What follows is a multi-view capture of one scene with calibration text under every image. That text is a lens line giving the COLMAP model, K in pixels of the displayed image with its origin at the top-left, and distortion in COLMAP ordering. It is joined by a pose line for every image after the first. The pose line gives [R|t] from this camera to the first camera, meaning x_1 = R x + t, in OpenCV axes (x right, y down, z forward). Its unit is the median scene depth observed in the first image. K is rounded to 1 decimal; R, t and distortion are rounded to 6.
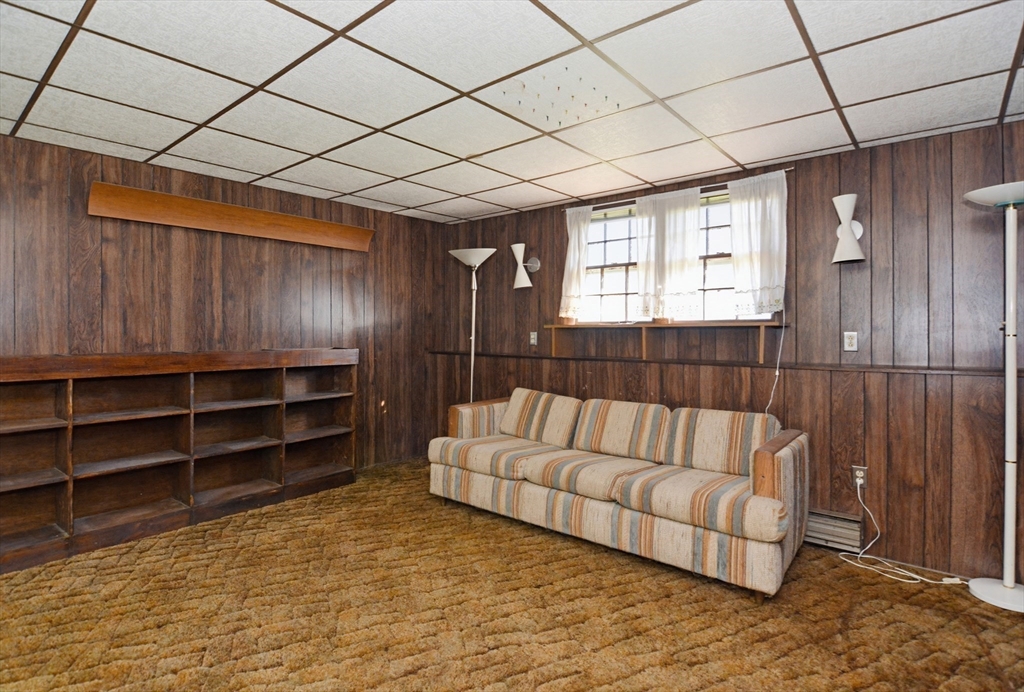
lens RADIAL K [[521.0, 0, 512.6], [0, 521.0, 323.2], [0, 0, 1]] dist [-0.003530, -0.001048]
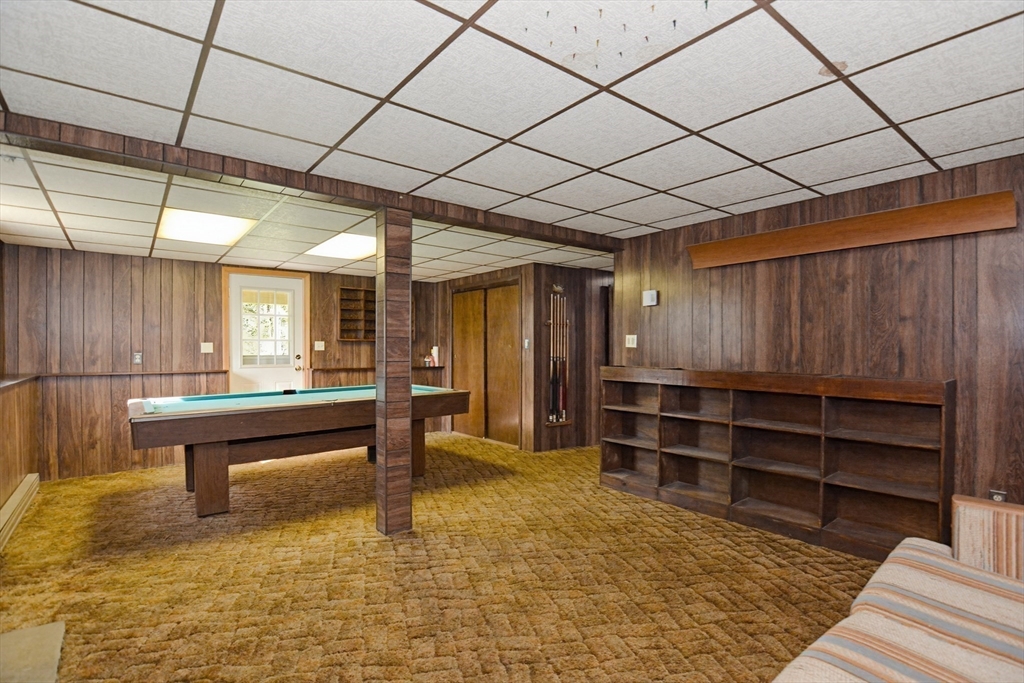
lens RADIAL K [[500.9, 0, 512.8], [0, 500.9, 345.5], [0, 0, 1]] dist [-0.004997, -0.000710]
pose [[-0.200504, -0.004097, -0.979684, 0.554189], [0.011429, 0.999913, -0.006521, -0.000668], [0.979626, -0.012505, -0.200440, 0.728555]]
